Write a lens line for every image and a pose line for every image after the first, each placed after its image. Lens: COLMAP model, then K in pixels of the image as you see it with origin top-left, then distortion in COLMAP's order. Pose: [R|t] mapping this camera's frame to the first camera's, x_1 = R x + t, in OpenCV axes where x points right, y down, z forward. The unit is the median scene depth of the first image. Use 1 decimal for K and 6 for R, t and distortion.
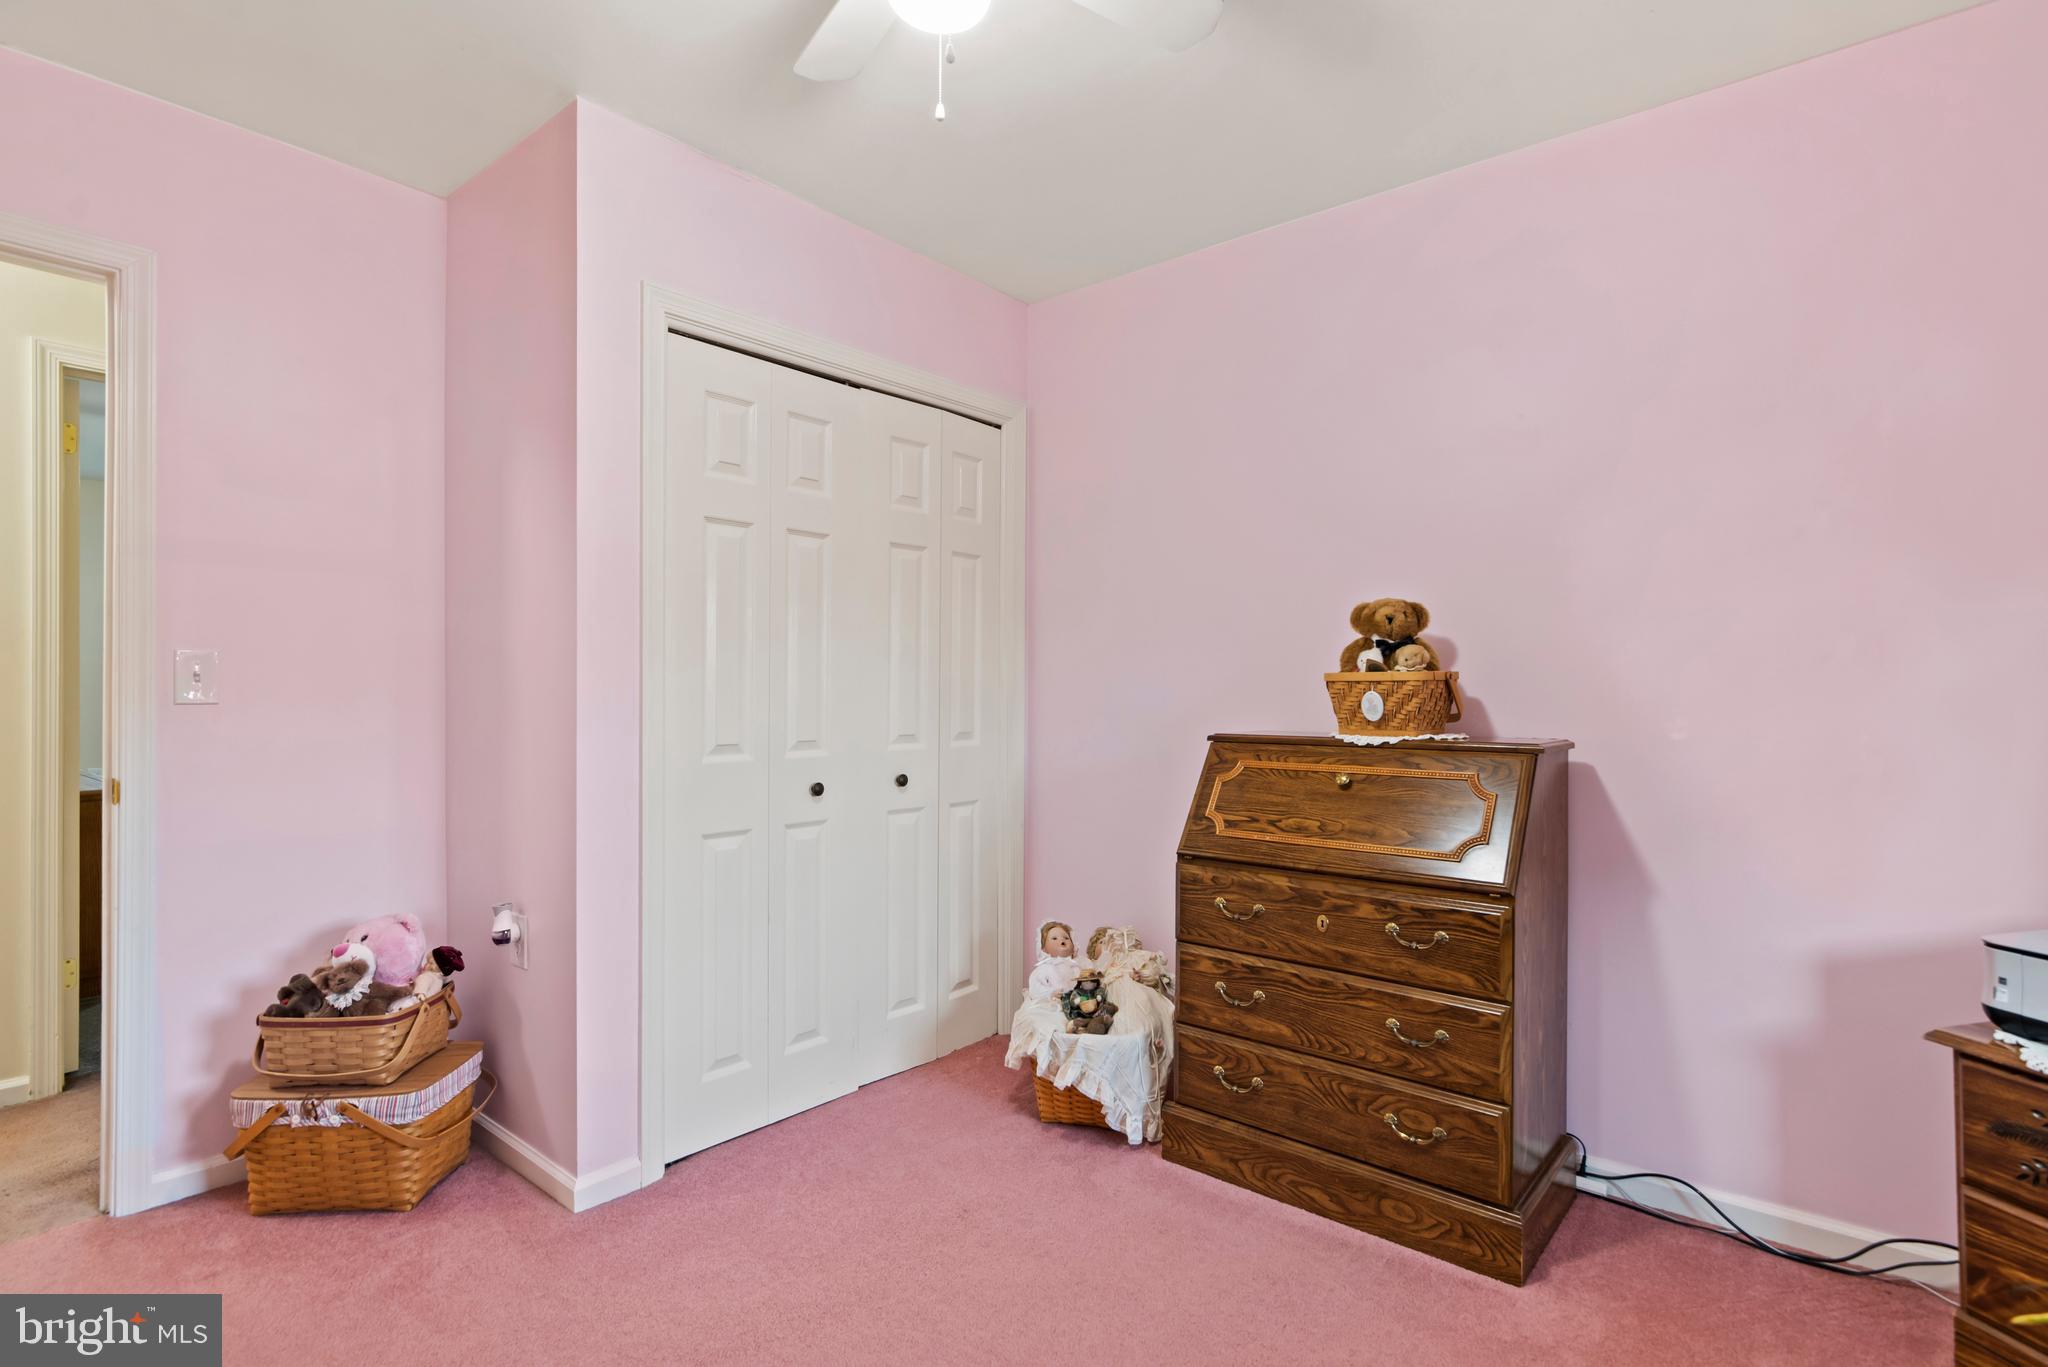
lens RADIAL K [[996.1, 0, 1039.2], [0, 996.1, 688.5], [0, 0, 1]] dist [0.001193, 0.000937]
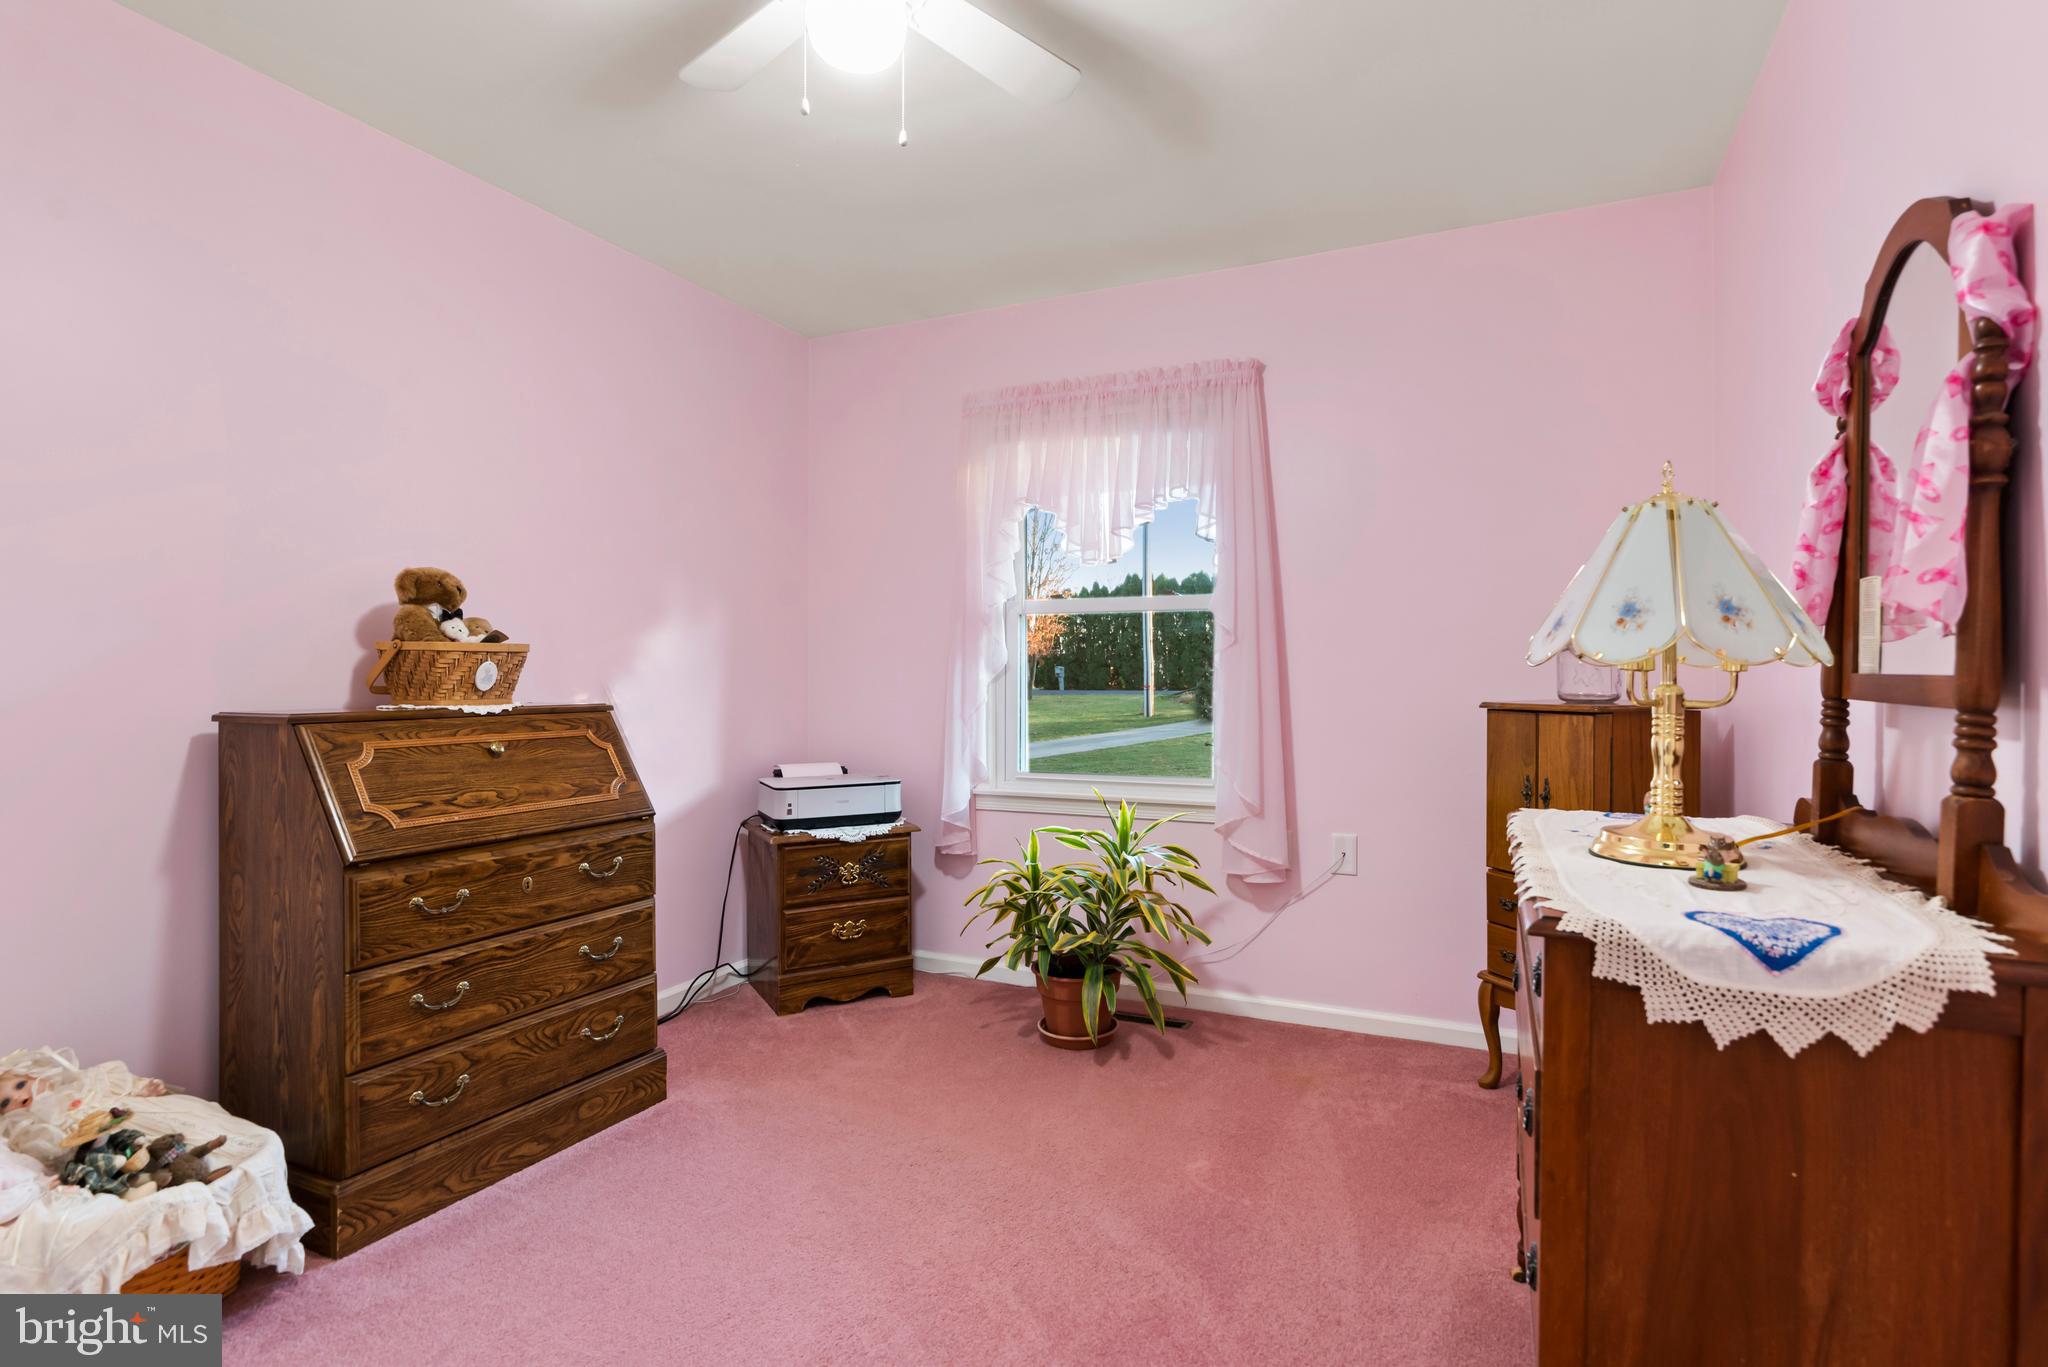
lens RADIAL K [[996.1, 0, 1037.8], [0, 996.1, 681.3], [0, 0, 1]] dist [0.001193, 0.000937]
pose [[-0.232162, -0.009555, 0.972630, -0.824097], [0.000403, 0.999951, 0.009920, 0.013738], [-0.972677, 0.002695, -0.232146, 0.706513]]
